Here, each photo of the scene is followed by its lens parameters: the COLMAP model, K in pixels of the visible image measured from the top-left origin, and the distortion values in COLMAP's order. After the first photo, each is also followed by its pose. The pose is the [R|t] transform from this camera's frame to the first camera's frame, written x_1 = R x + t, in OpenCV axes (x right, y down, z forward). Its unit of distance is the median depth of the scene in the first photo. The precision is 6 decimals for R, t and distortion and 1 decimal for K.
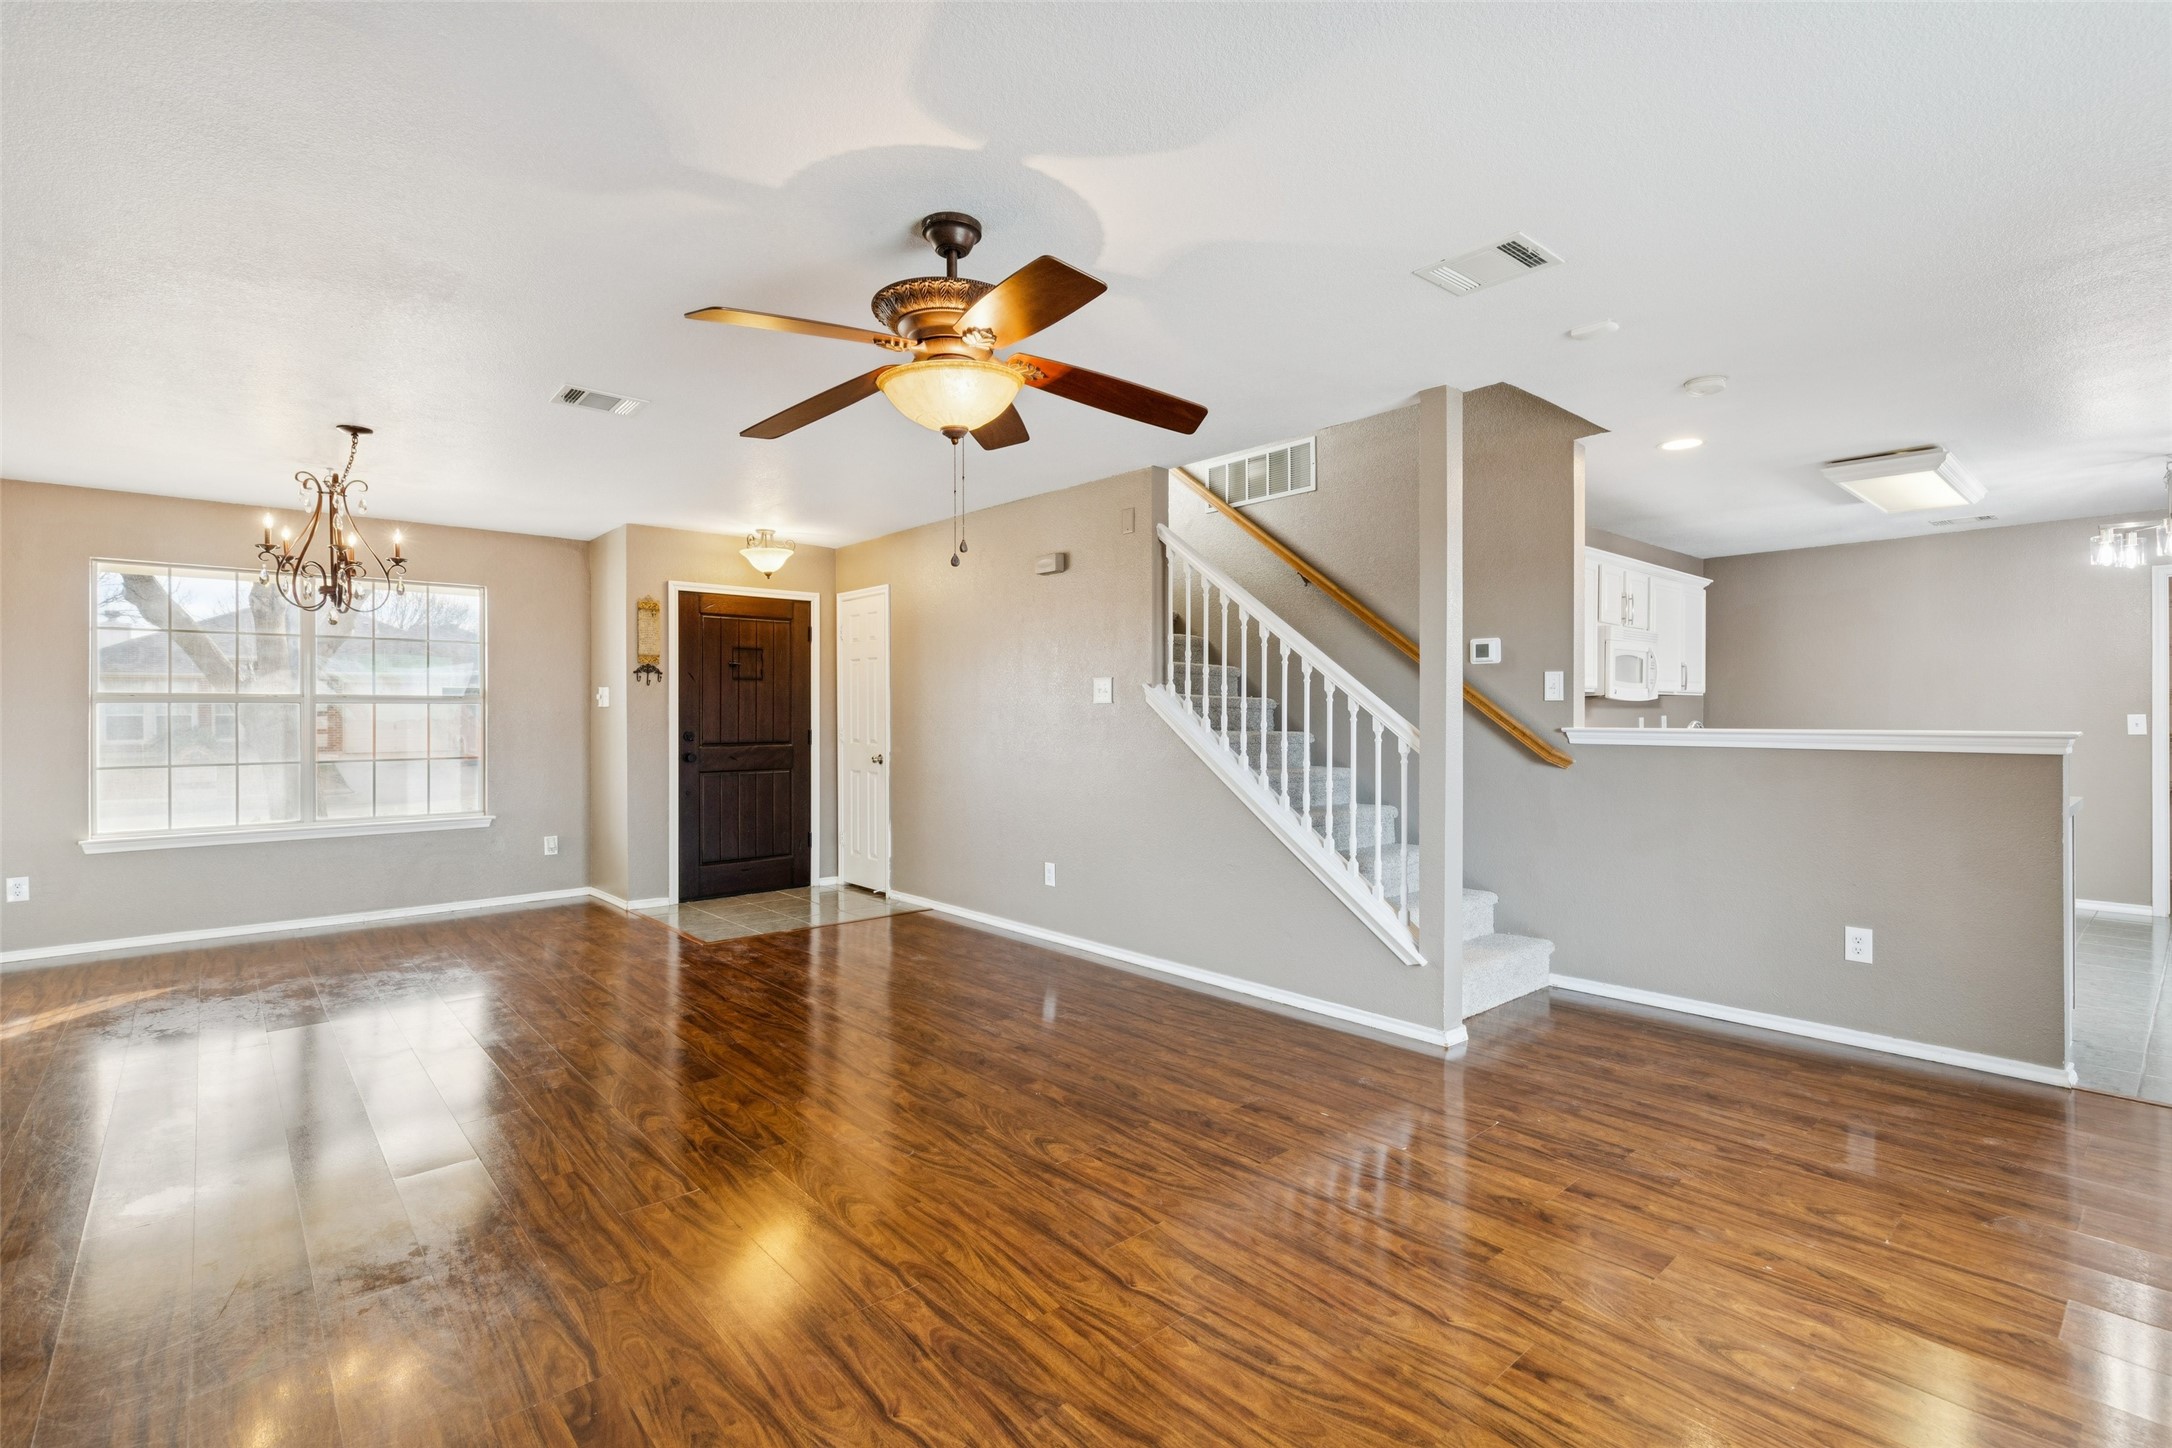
lens RADIAL K [[987.8, 0, 1104.8], [0, 987.8, 713.9], [0, 0, 1]] dist [0.010671, -0.002099]
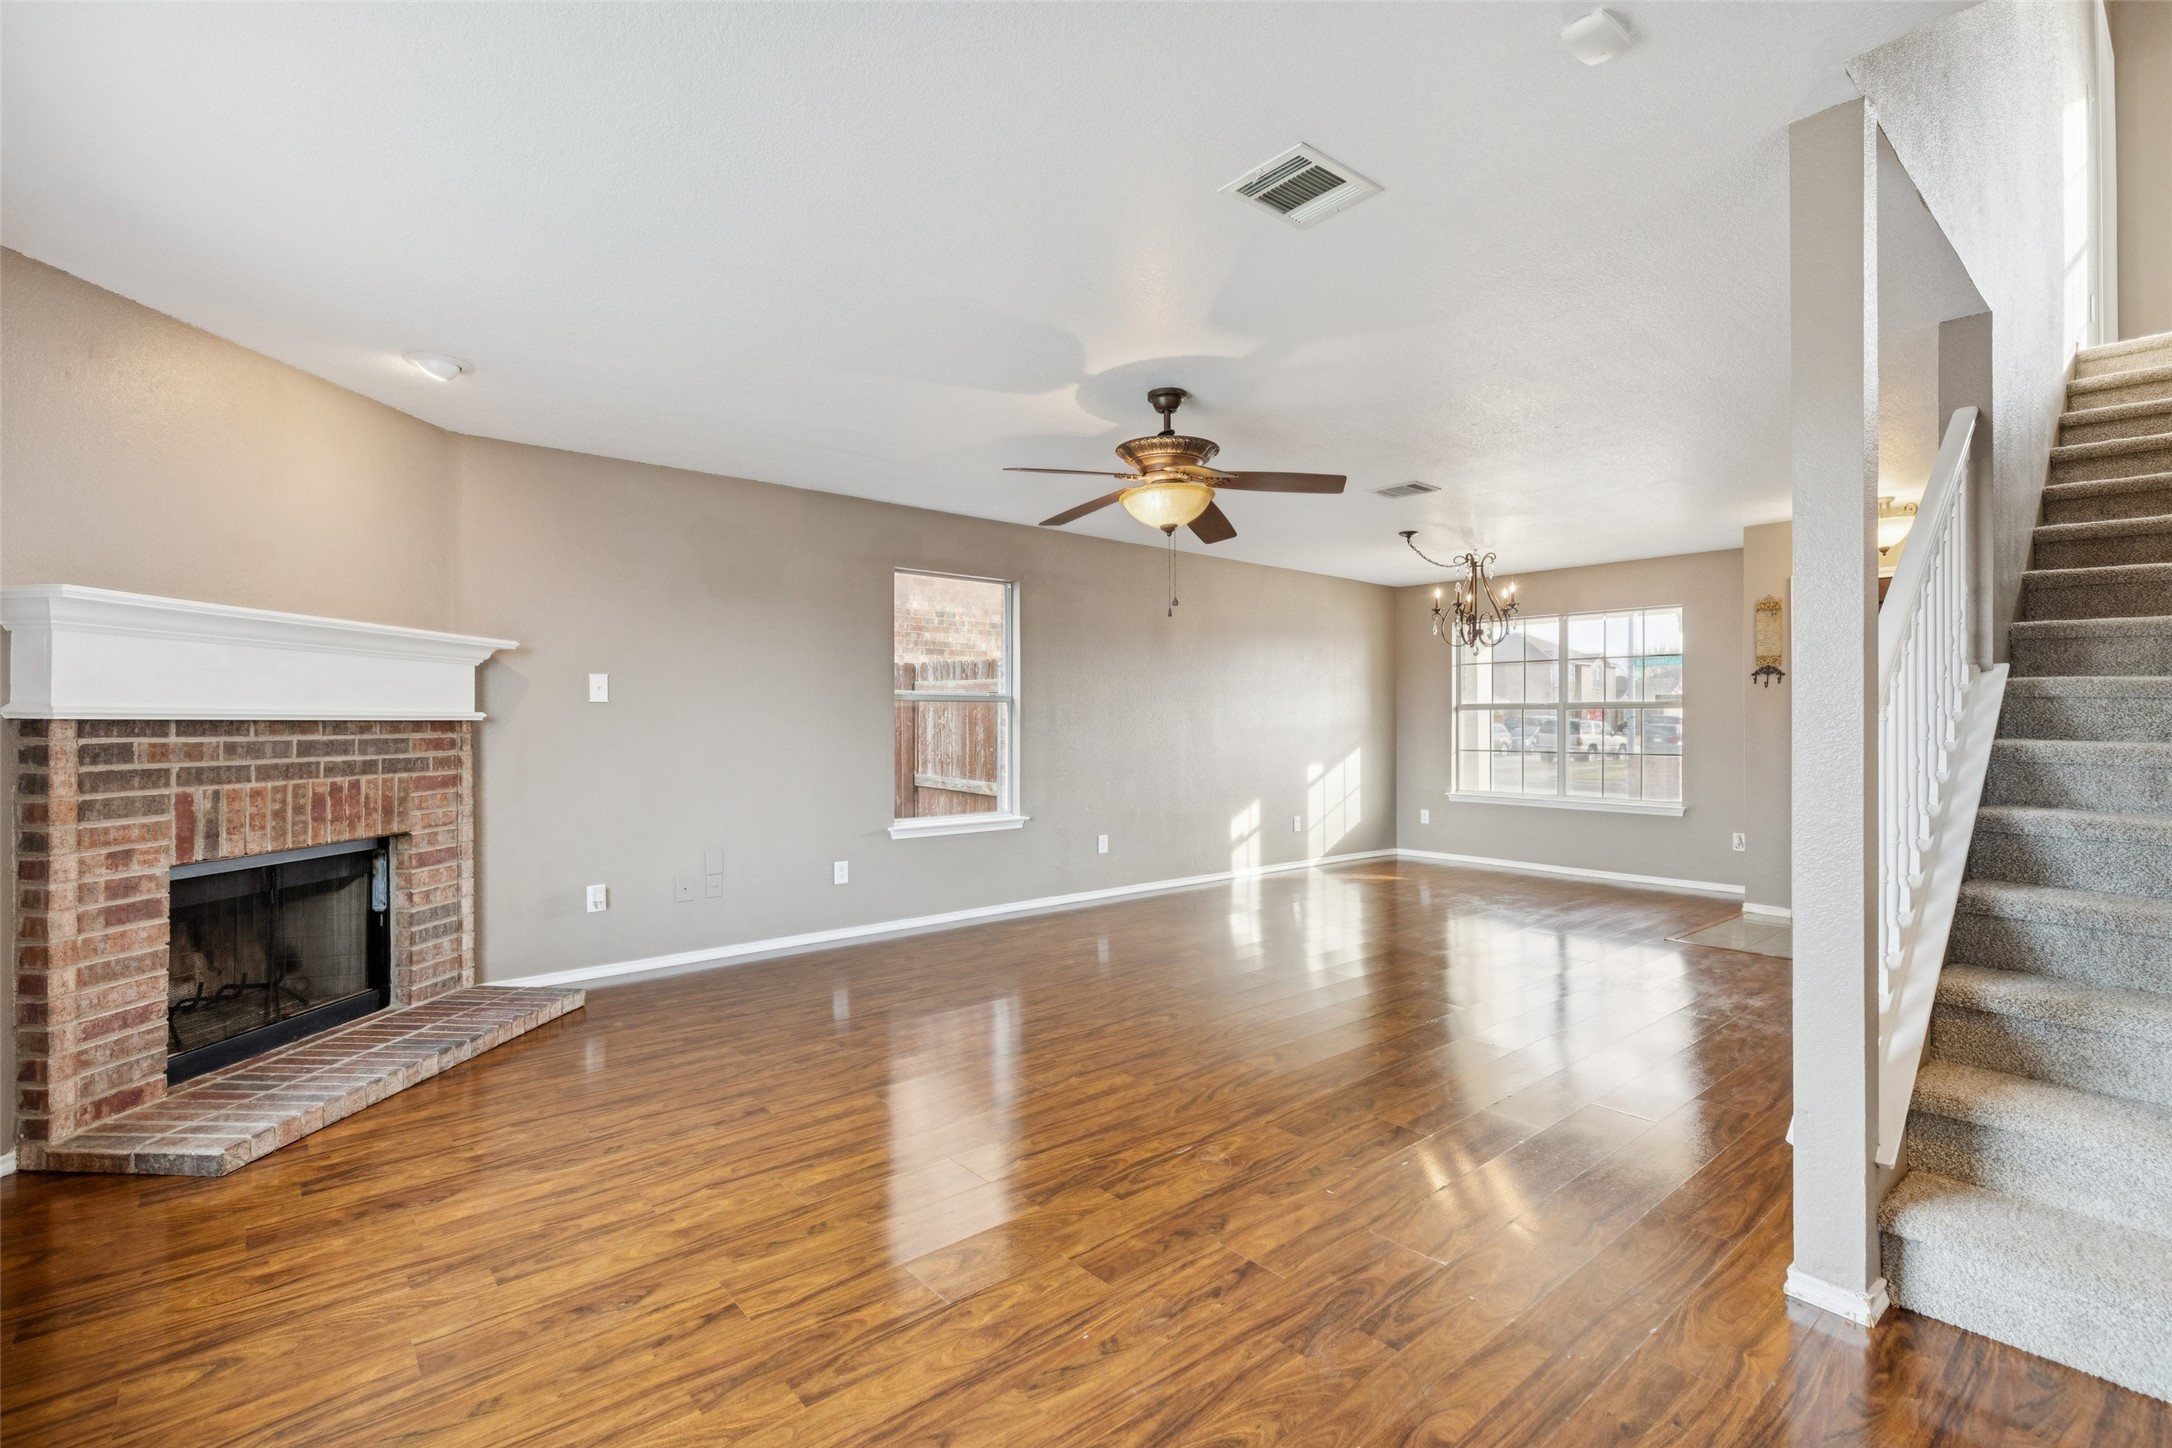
lens RADIAL K [[987.8, 0, 1086.7], [0, 987.8, 727.6], [0, 0, 1]] dist [0.010671, -0.002099]
pose [[-0.022414, 0.007587, -0.999720, 1.202979], [-0.001316, 0.999970, 0.007619, 0.009359], [0.999748, 0.001486, -0.022404, 0.795883]]
